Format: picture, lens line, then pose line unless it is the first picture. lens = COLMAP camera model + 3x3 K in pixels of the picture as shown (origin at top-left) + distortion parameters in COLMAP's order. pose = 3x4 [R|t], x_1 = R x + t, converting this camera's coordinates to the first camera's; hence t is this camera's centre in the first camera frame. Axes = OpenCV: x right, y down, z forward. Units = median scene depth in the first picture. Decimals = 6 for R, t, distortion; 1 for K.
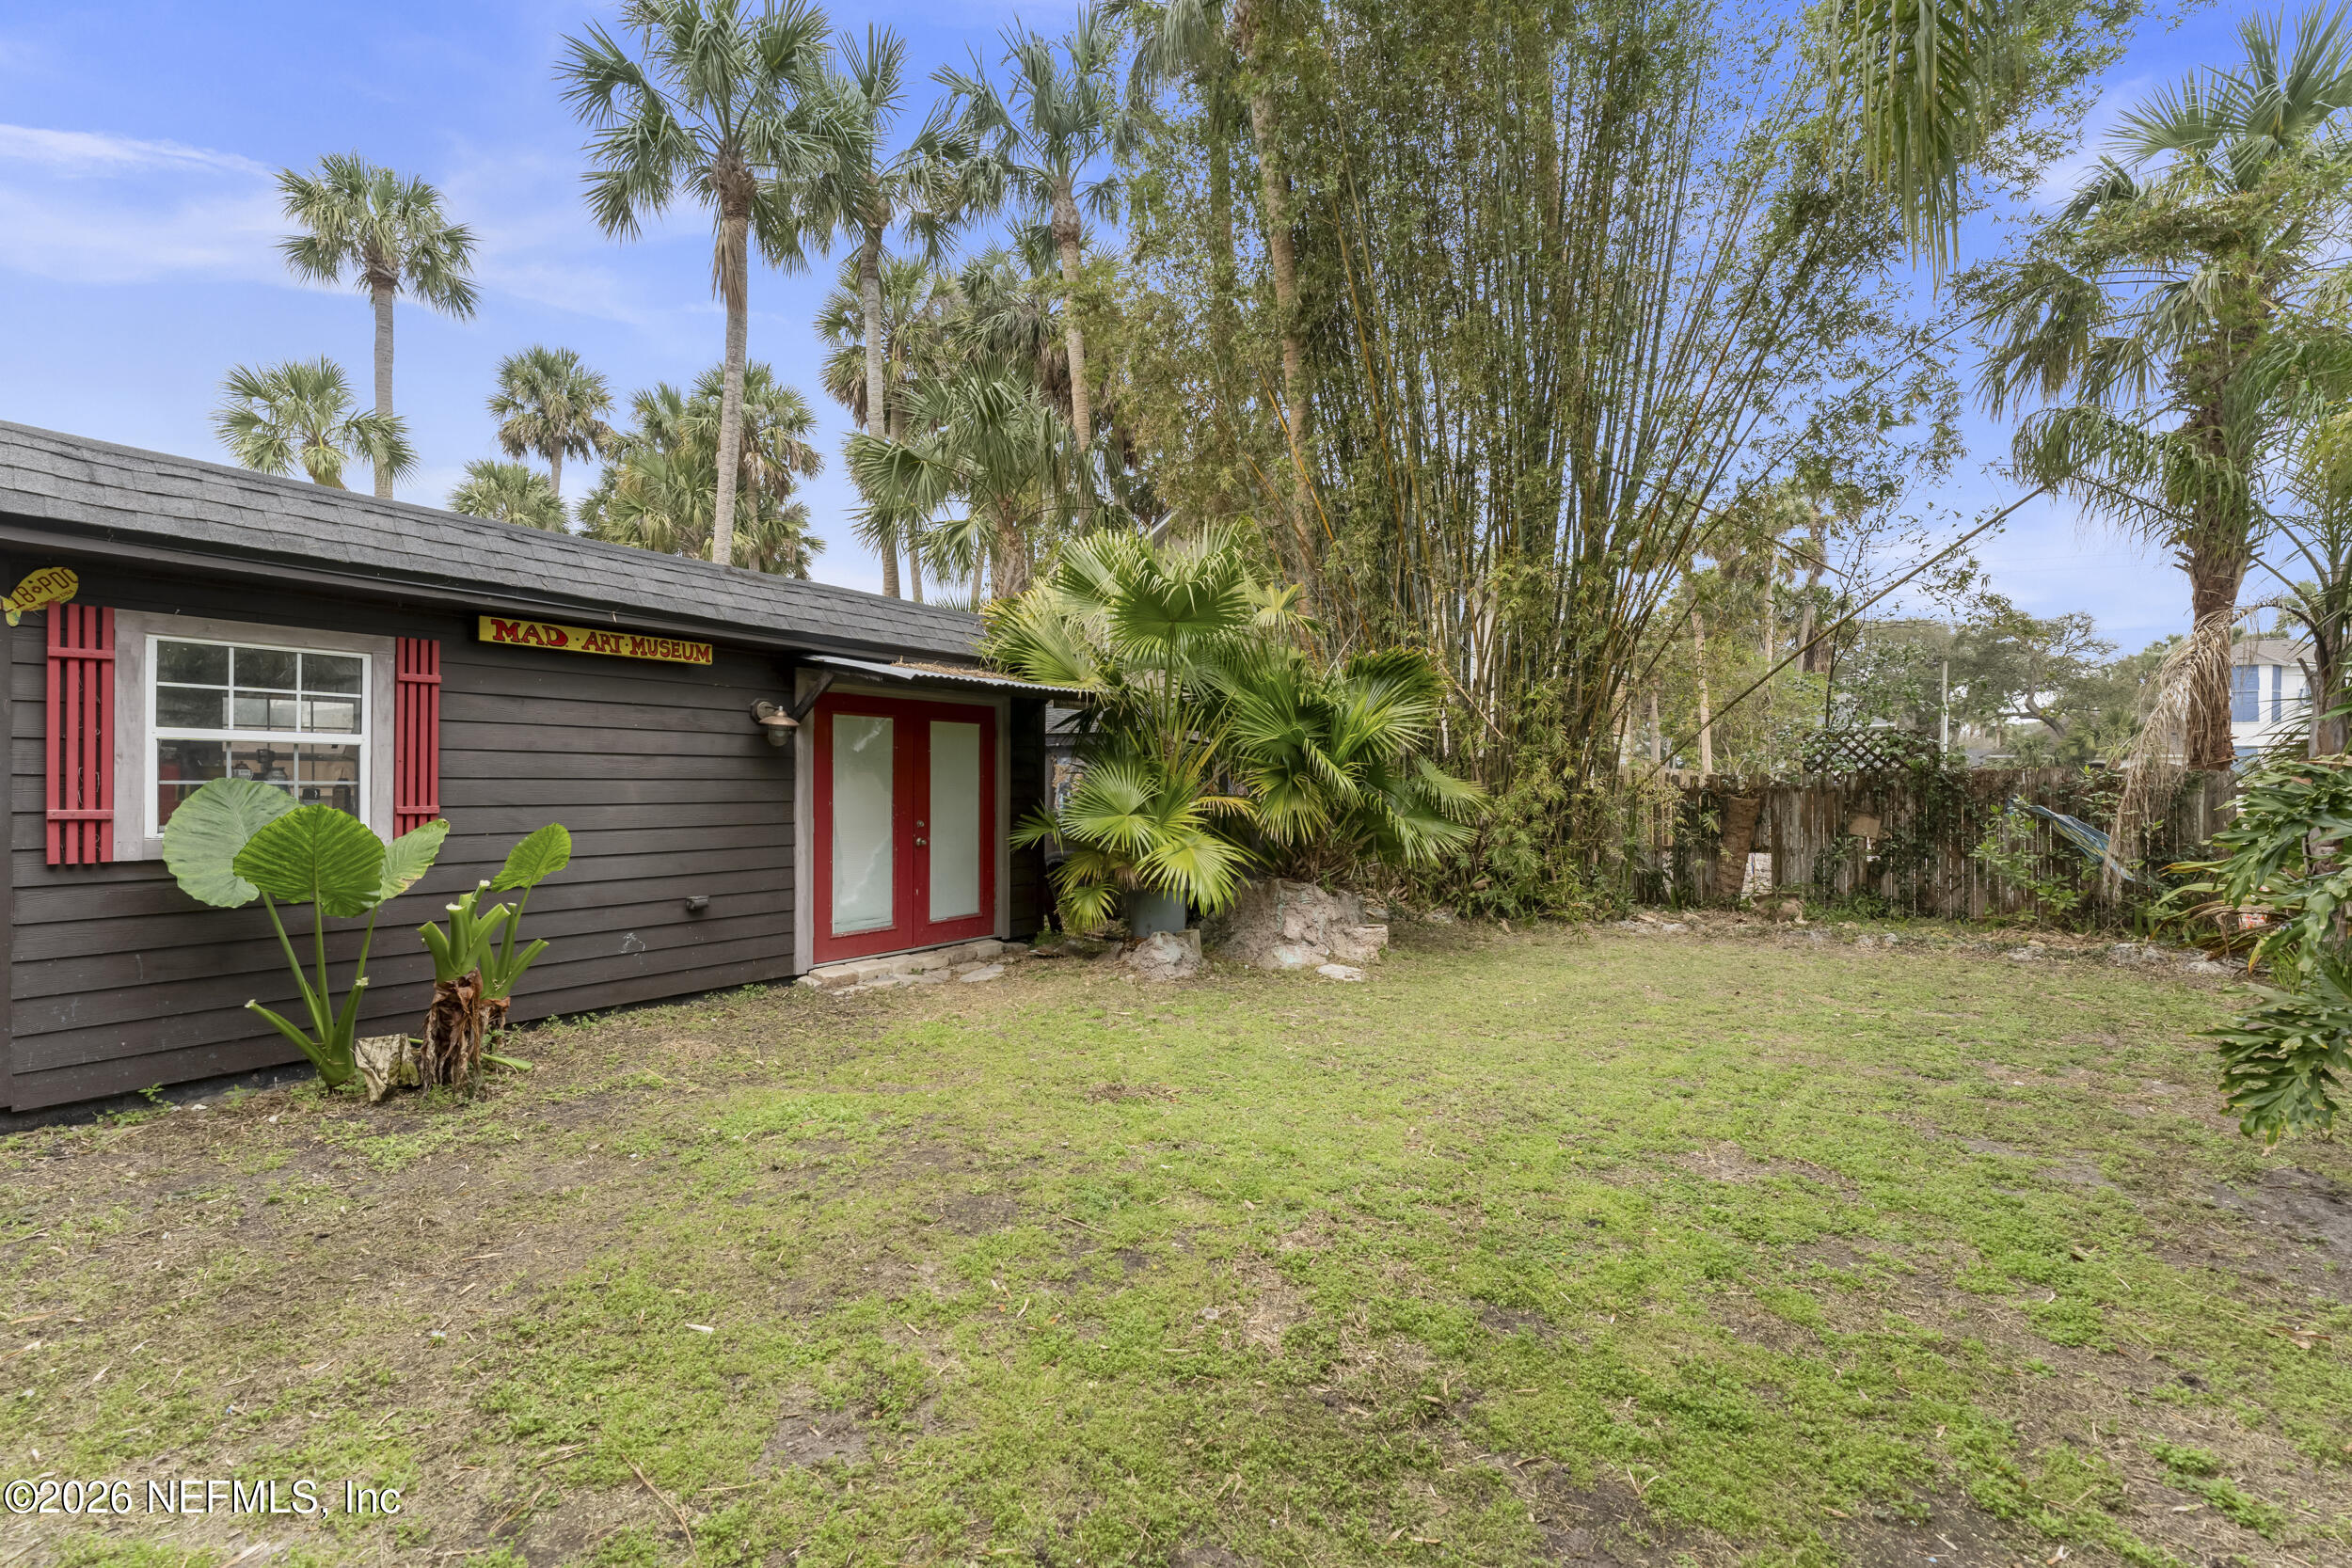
lens RADIAL K [[972.4, 0, 1176.0], [0, 972.4, 784.0], [0, 0, 1]] dist [-0.000046, 0.000130]
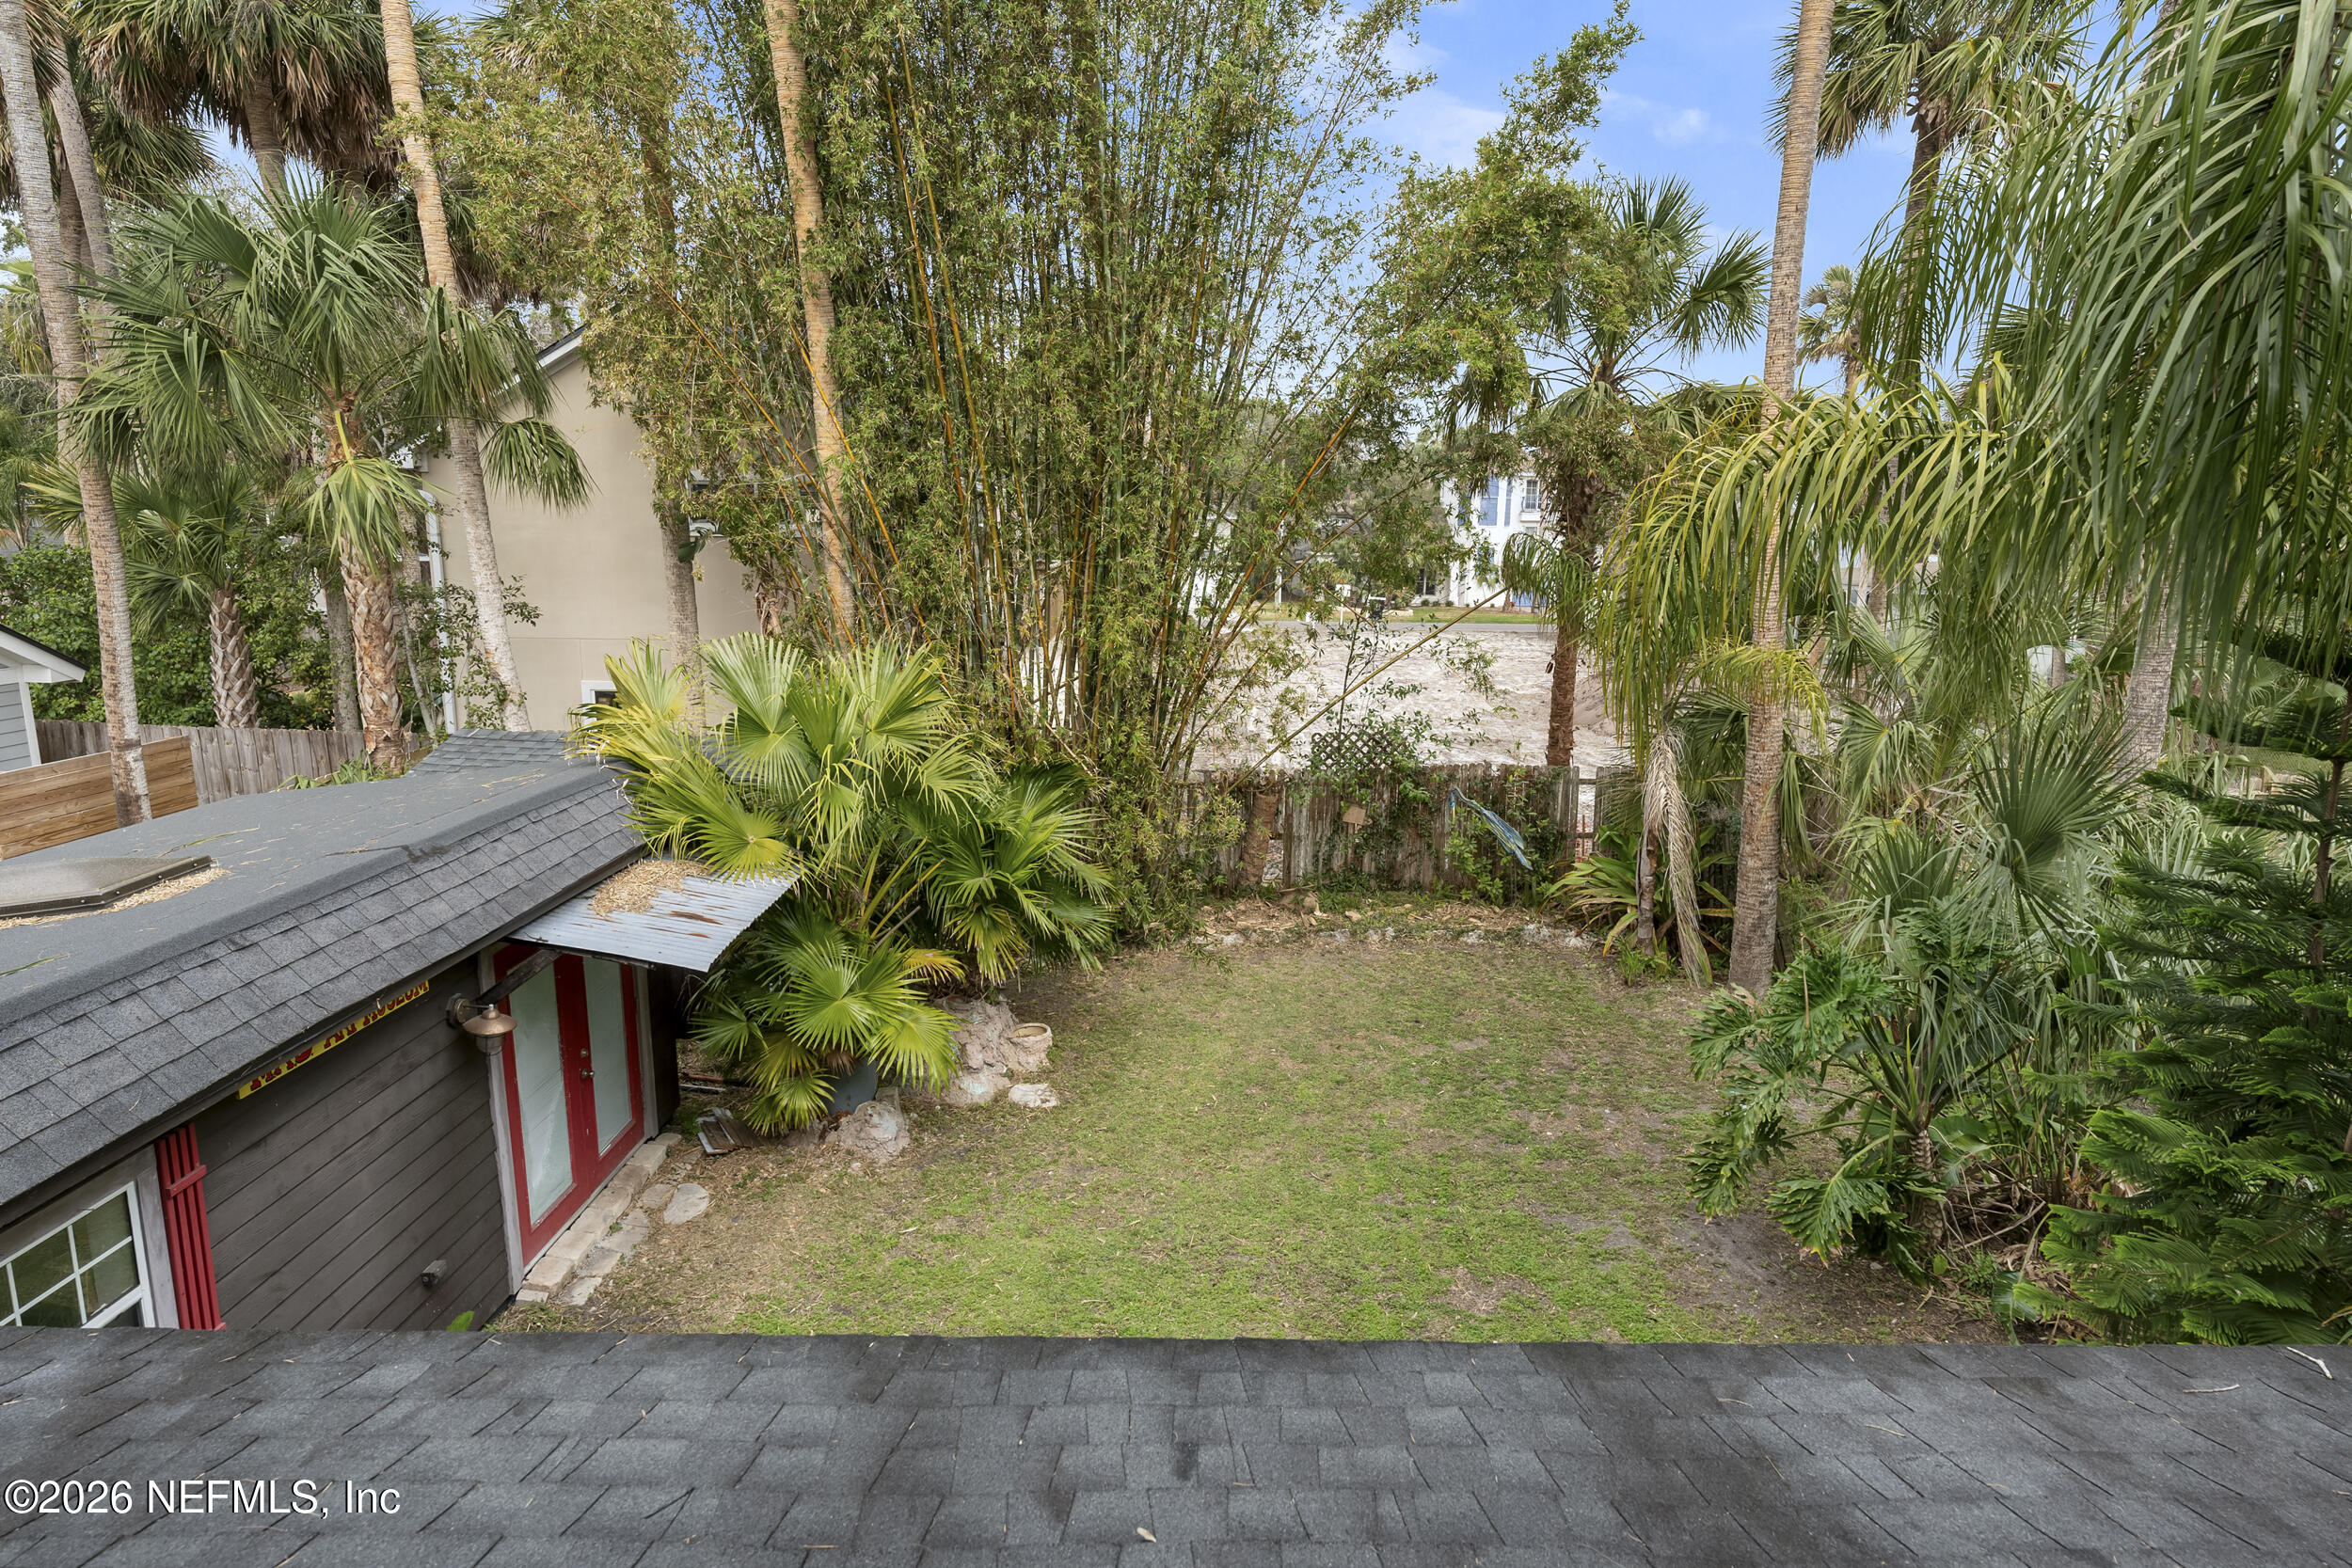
lens RADIAL K [[1263.7, 0, 1176.0], [0, 1263.7, 784.0], [0, 0, 1]] dist [-0.000329, 0.000018]
pose [[0.820514, -0.102146, 0.562426, -0.490073], [-0.003241, 0.983058, 0.183267, -0.433457], [-0.571617, -0.152196, 0.806282, -0.127649]]
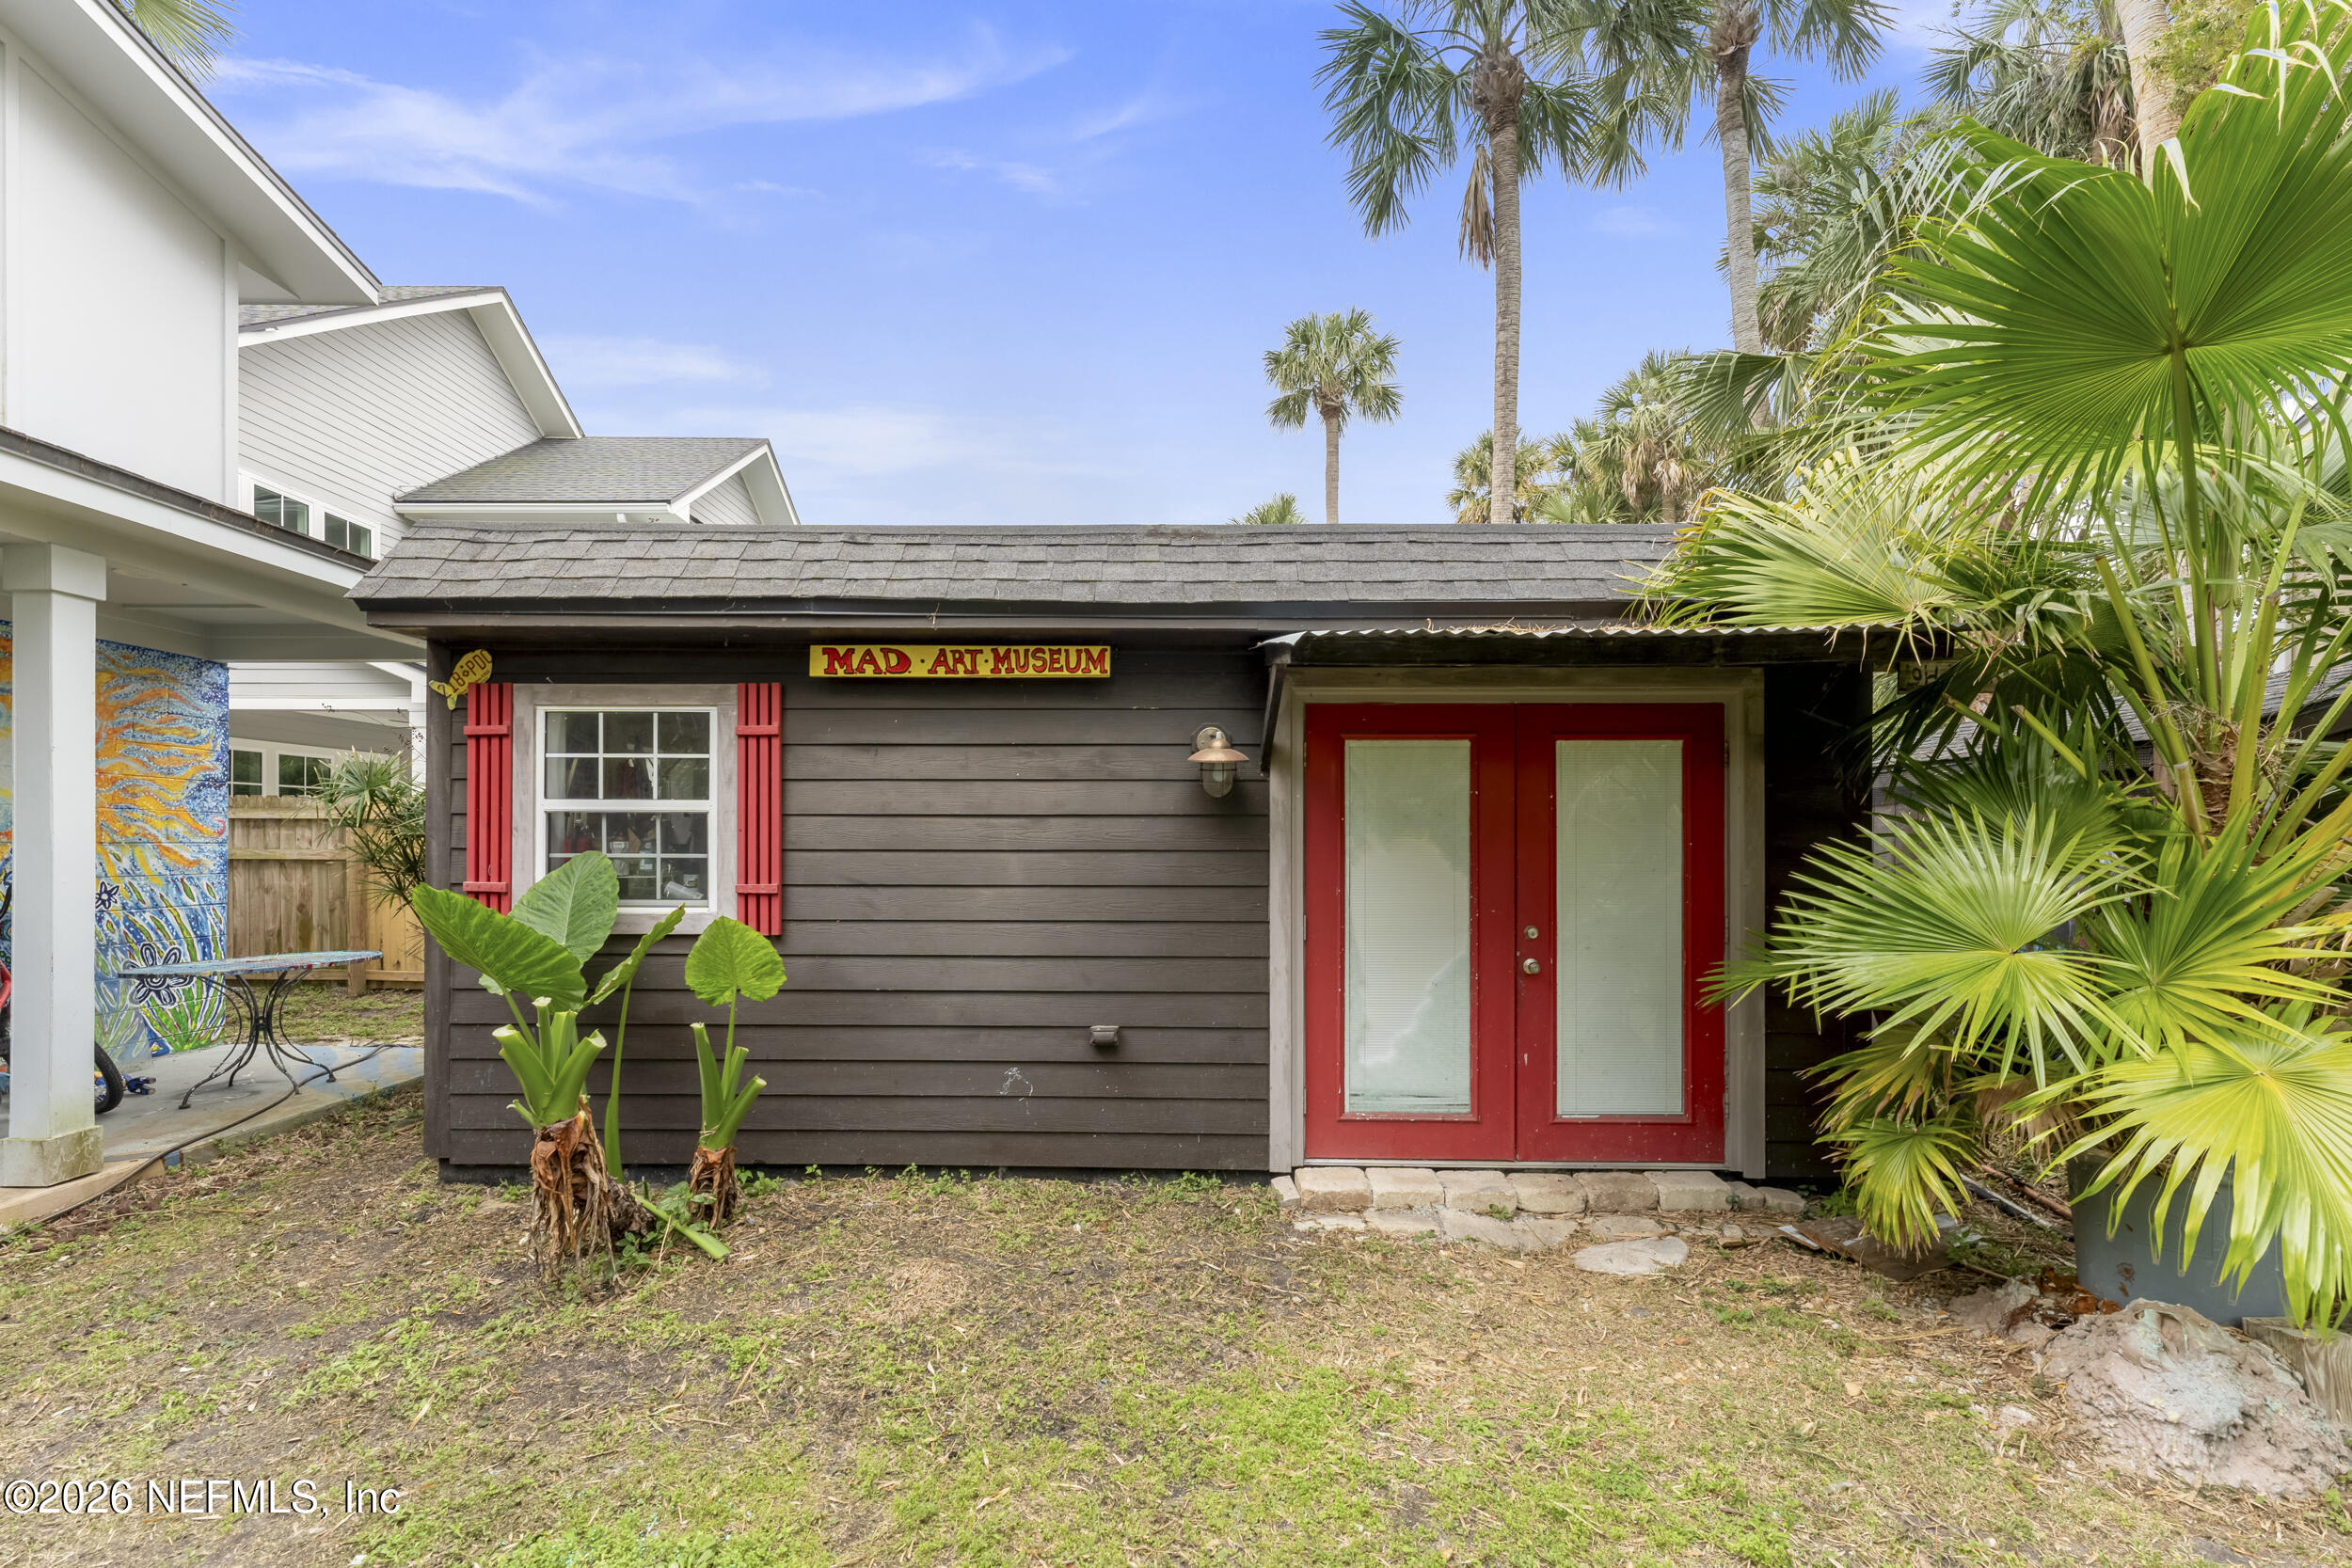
lens RADIAL K [[975.6, 0, 1176.1], [0, 975.6, 838.7], [0, 0, 1]] dist [0.001460, 0.000220]
pose [[0.564116, -0.007506, -0.825662, 0.082630], [-0.001399, 0.999949, -0.010046, -0.005908], [0.825695, 0.006822, 0.564076, 0.606059]]
